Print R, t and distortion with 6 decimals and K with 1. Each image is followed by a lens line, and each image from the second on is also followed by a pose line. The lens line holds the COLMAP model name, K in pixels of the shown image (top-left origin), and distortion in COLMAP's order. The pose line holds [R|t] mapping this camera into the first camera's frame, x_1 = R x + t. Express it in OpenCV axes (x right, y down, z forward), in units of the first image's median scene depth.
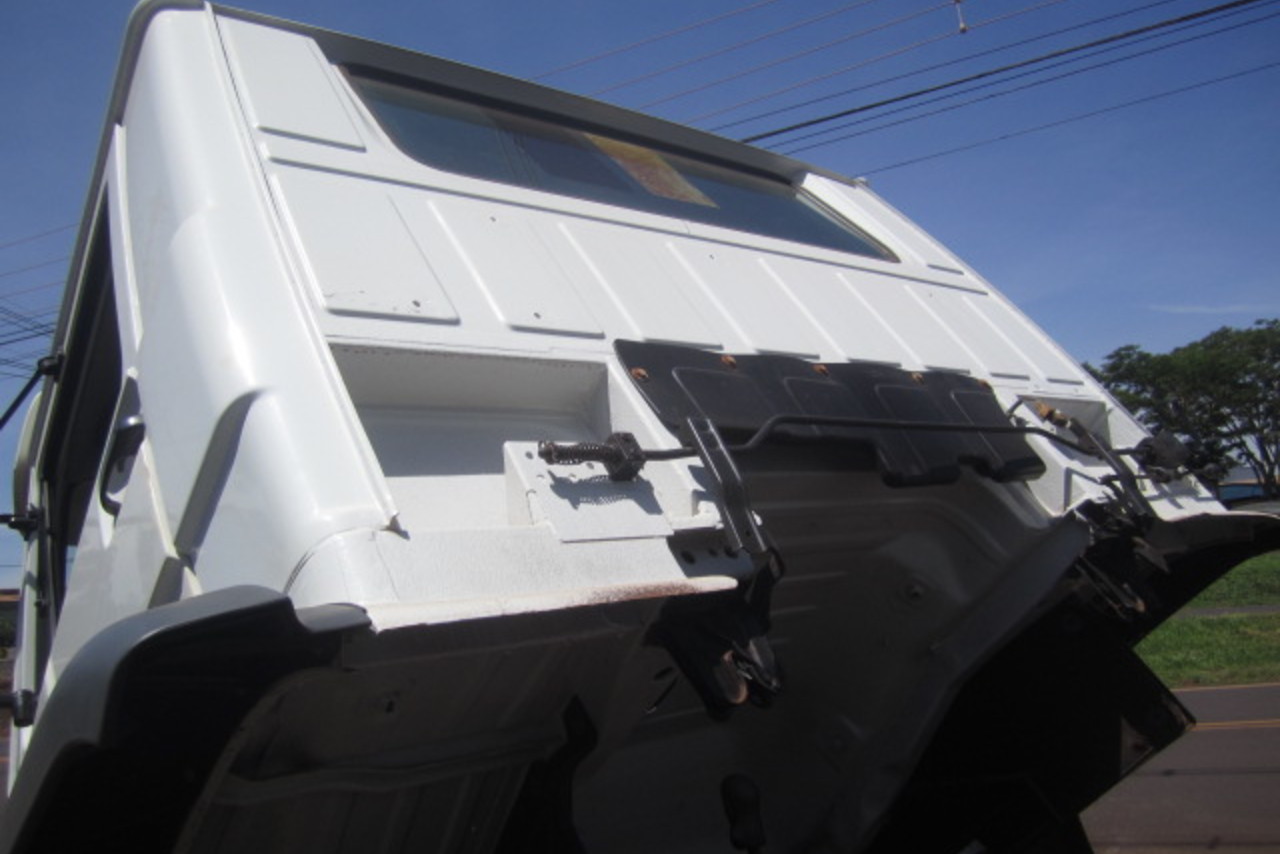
lens RADIAL K [[1054.6, 0, 639.9], [0, 1054.6, 425.9], [0, 0, 1]] dist [-0.047865, 0.019025]
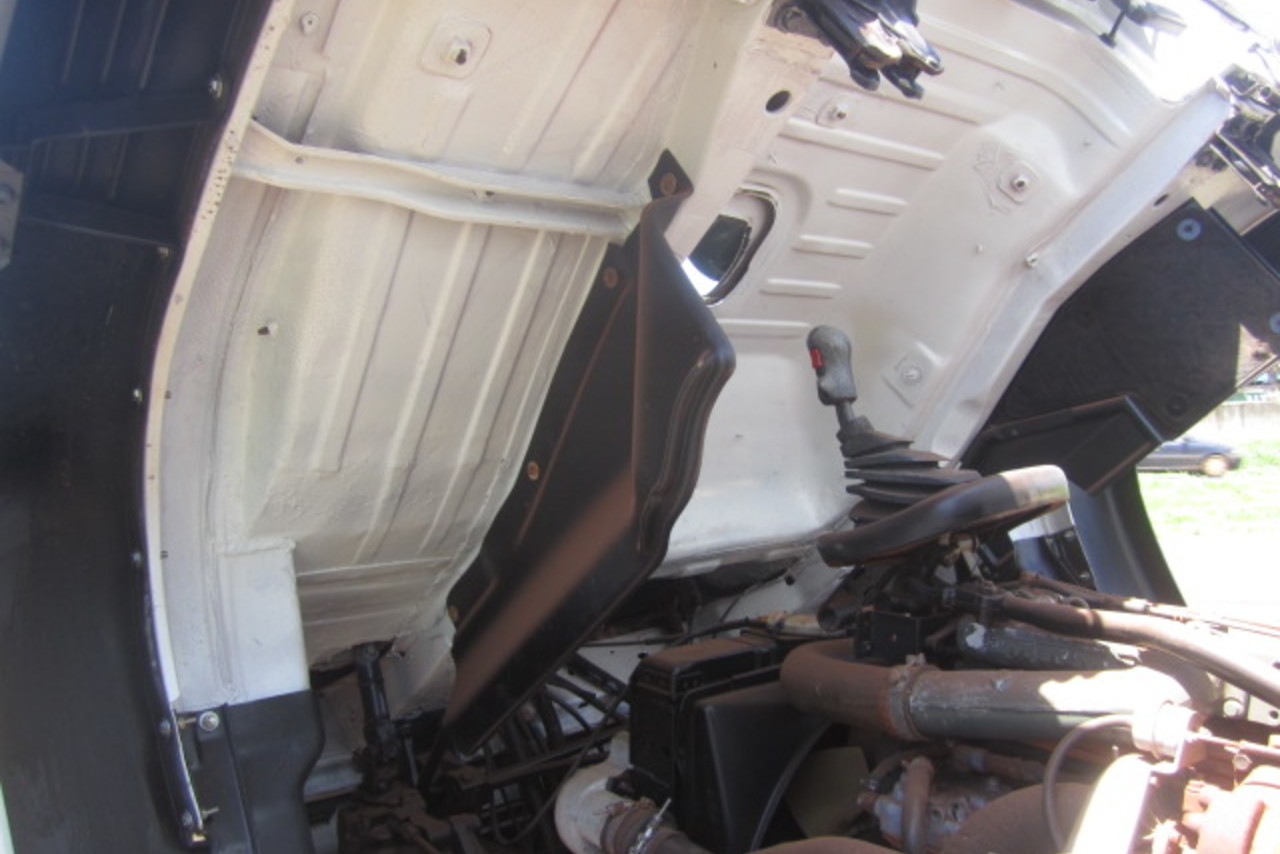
lens RADIAL K [[1054.6, 0, 639.0], [0, 1054.6, 432.8], [0, 0, 1]] dist [-0.047865, 0.019025]
pose [[0.999317, 0.036940, -0.000383, -0.055179], [-0.036552, 0.990209, 0.134723, 0.273253], [0.005356, -0.134617, 0.990883, 0.095572]]
